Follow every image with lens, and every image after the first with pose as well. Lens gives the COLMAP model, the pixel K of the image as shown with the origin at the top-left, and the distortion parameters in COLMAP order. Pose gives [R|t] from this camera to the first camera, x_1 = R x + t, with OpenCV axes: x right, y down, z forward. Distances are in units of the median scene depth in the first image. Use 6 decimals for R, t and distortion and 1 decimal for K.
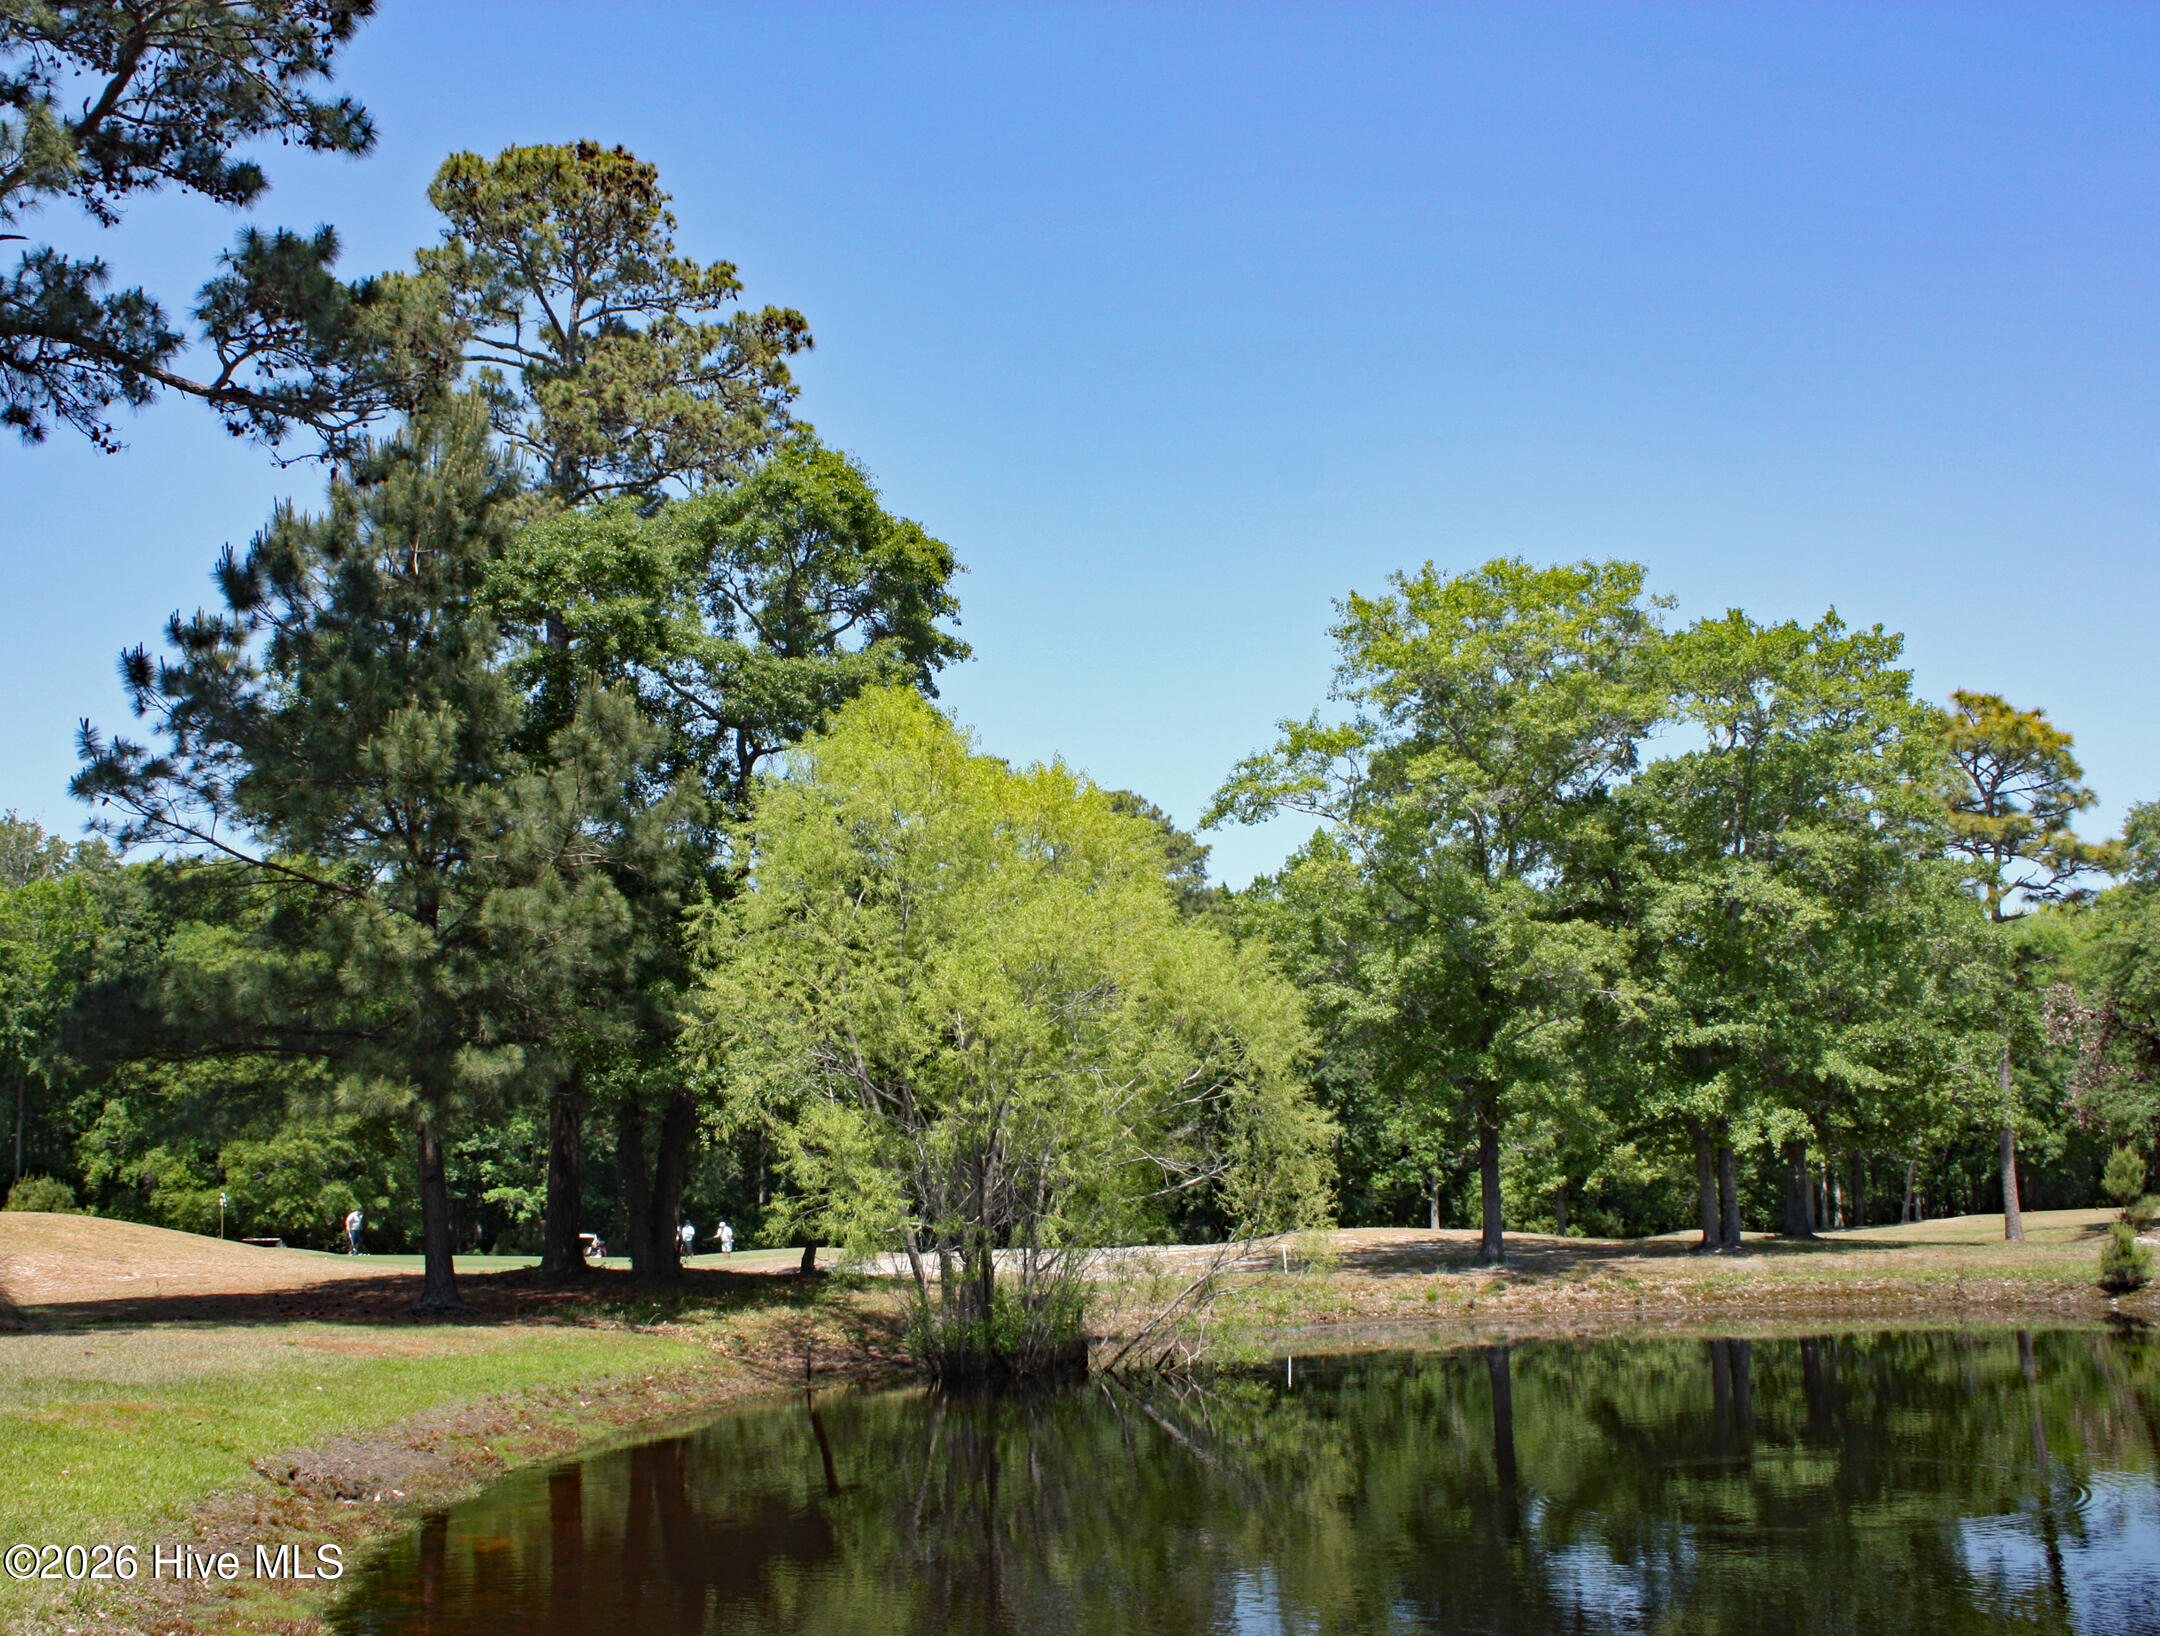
lens RADIAL K [[2165.4, 0, 1043.8], [0, 2165.4, 814.9], [0, 0, 1]] dist [-0.151508, 0.159996]
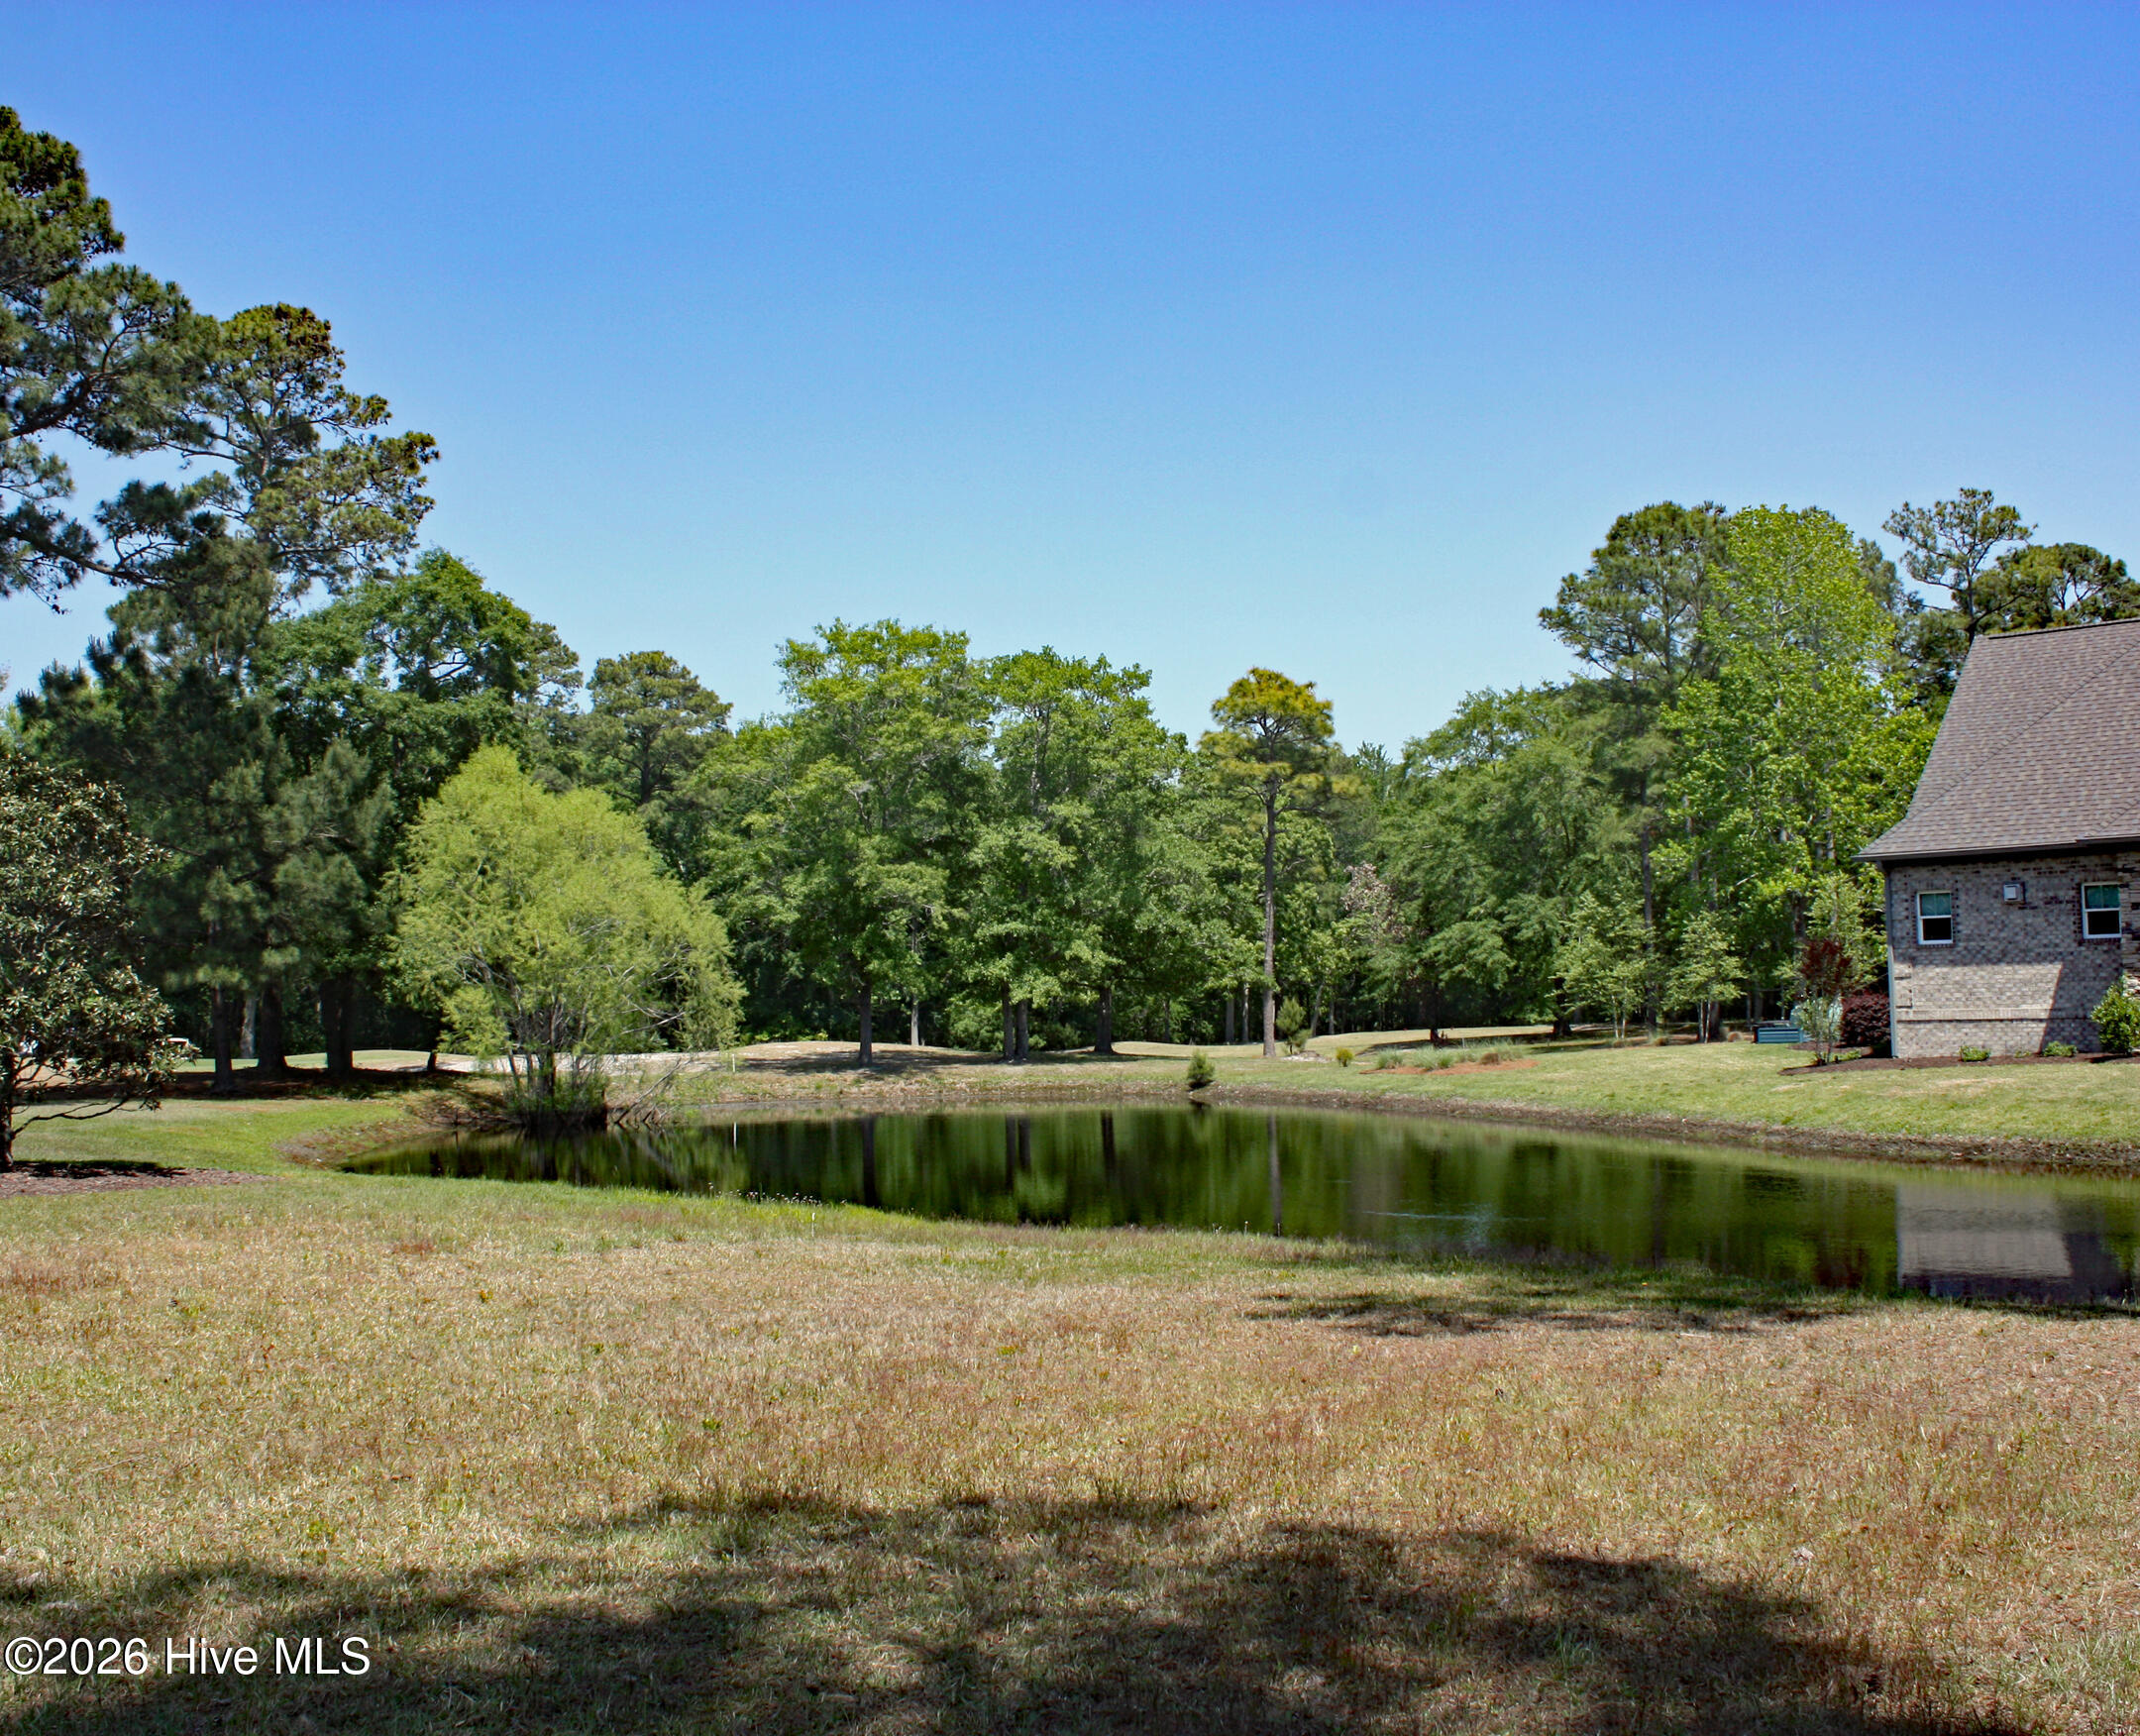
lens RADIAL K [[2279.8, 0, 1070.0], [0, 2279.8, 868.0], [0, 0, 1]] dist [-0.172217, 0.183941]
pose [[0.976979, 0.017481, 0.212617, -0.005364], [-0.042718, 0.992482, 0.114693, -0.145358], [-0.209014, -0.121135, 0.970381, -0.689581]]
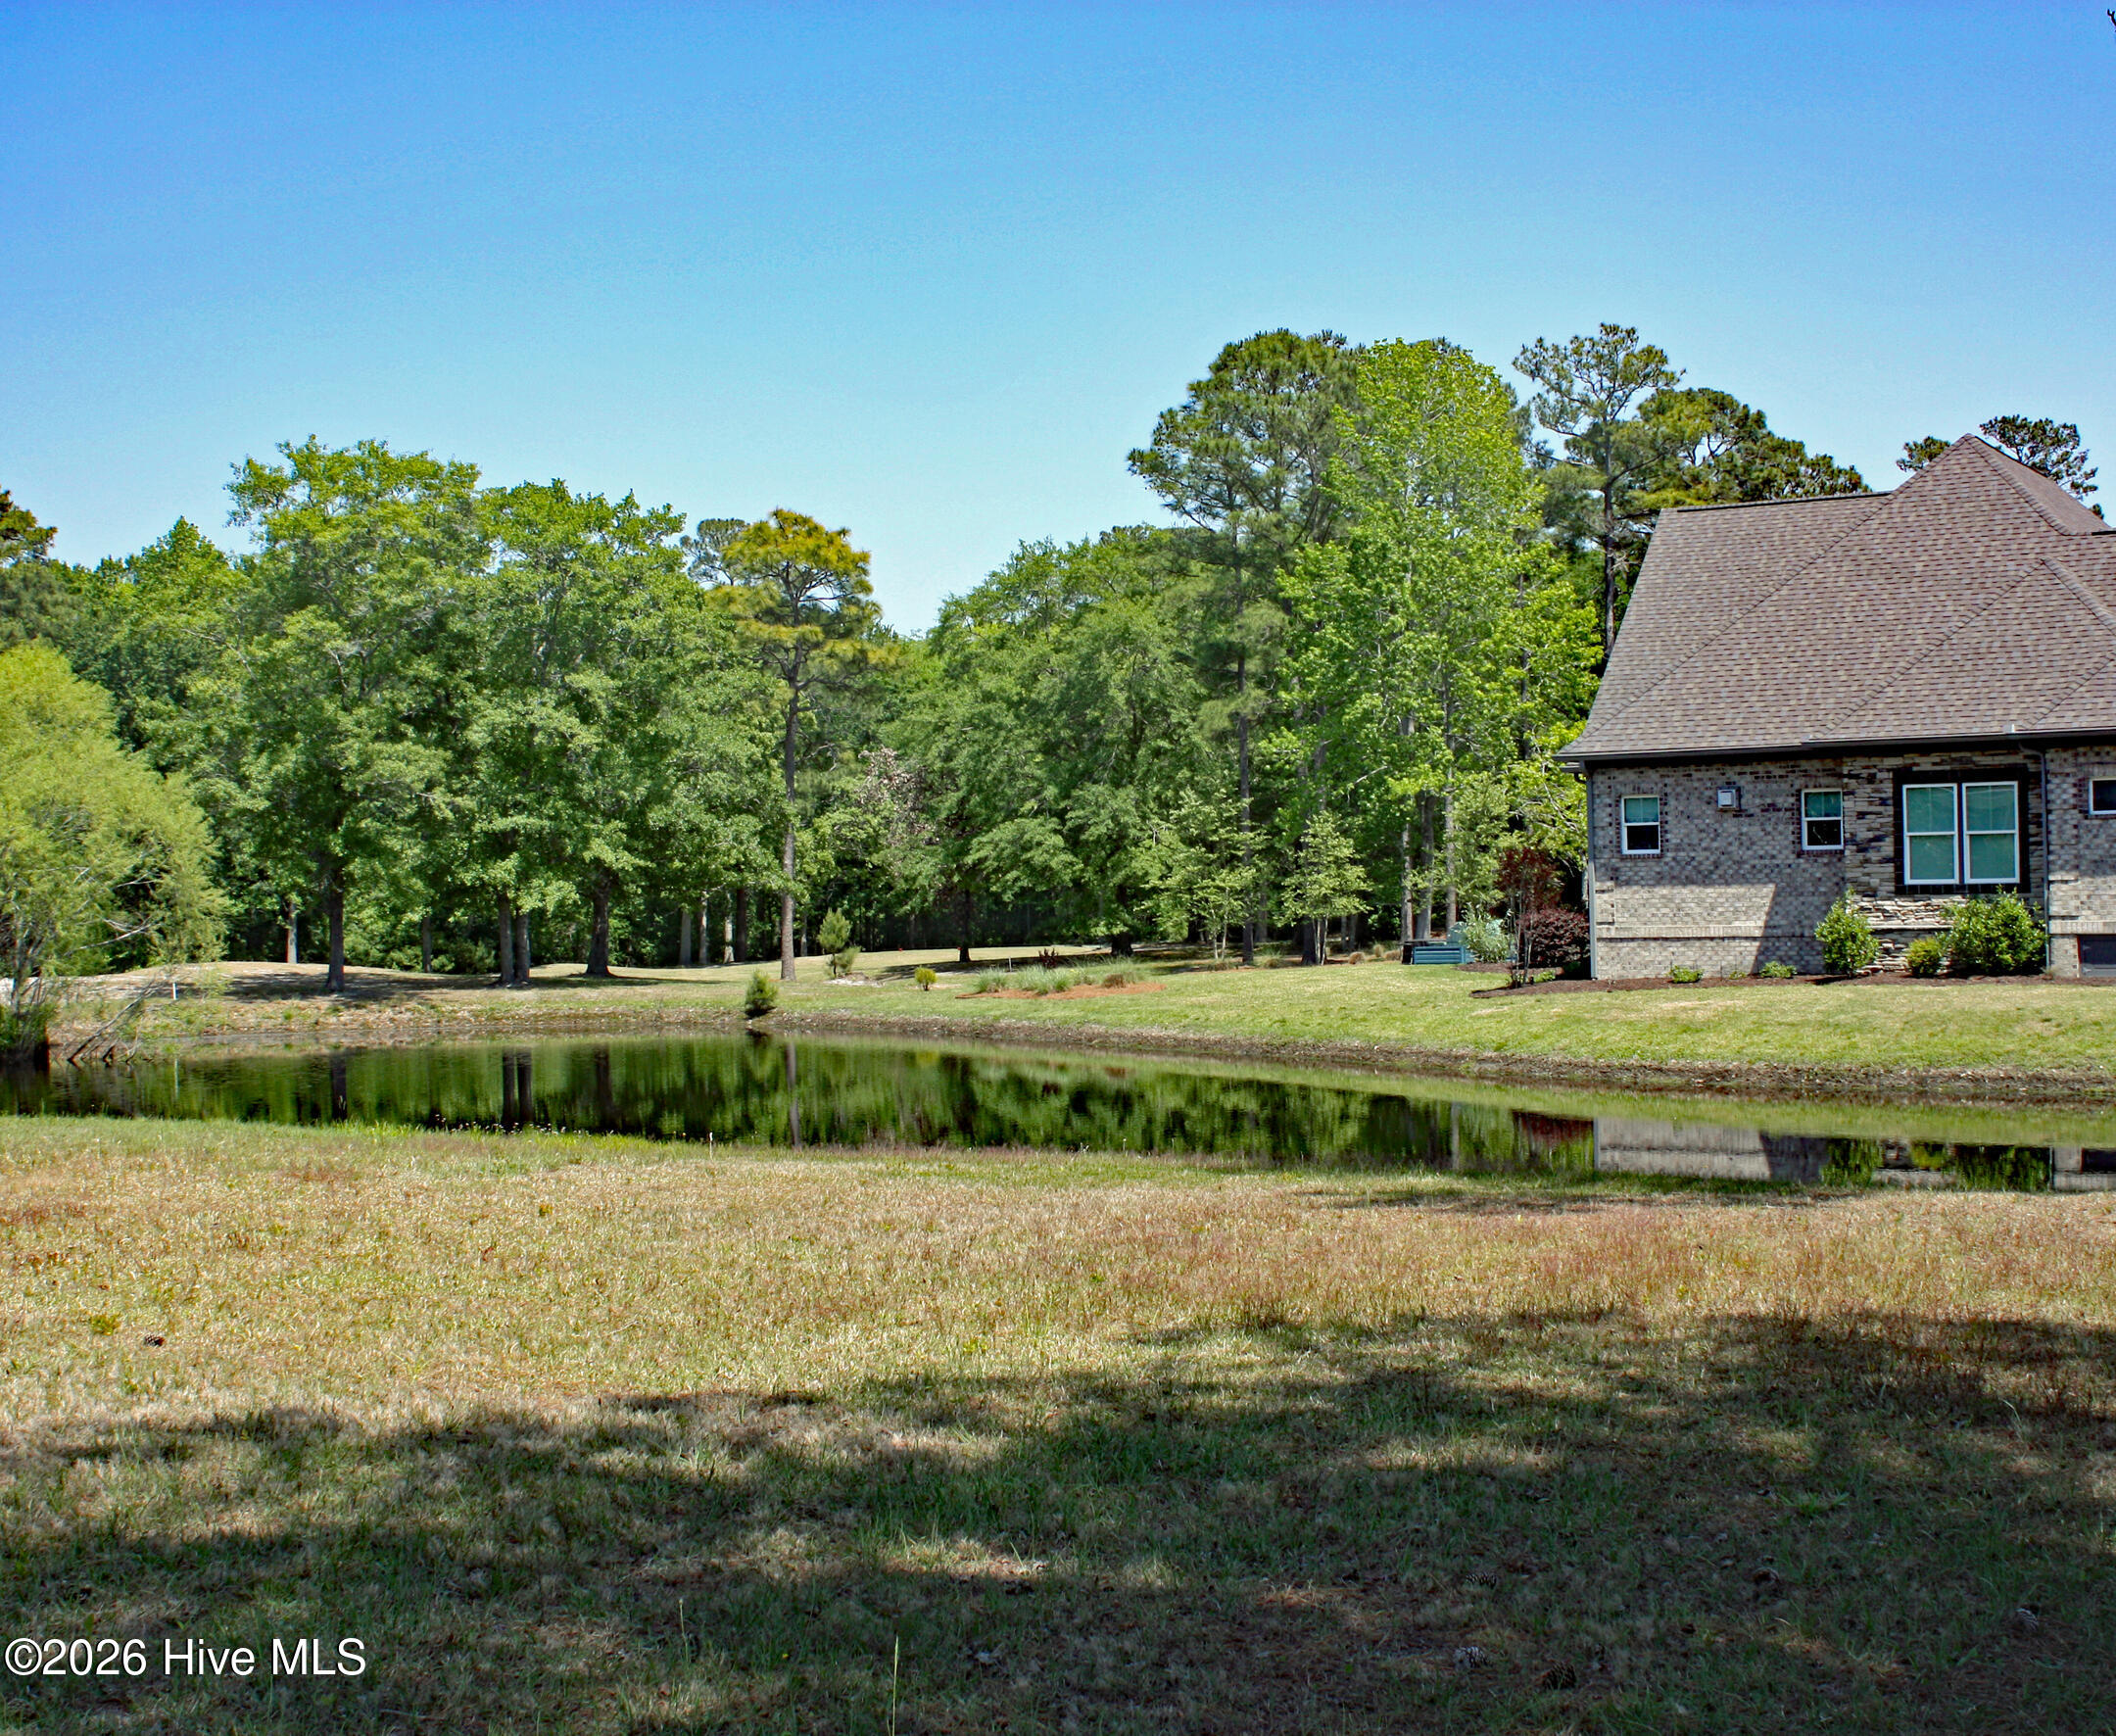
lens RADIAL K [[2878.6, 0, 1058.0], [0, 2878.6, 868.0], [0, 0, 1]] dist [-0.121443, 0.004854]
pose [[0.904857, 0.014661, 0.425463, -0.138261], [-0.082752, 0.986401, 0.142003, -0.154350], [-0.417596, -0.163700, 0.893765, -0.753424]]
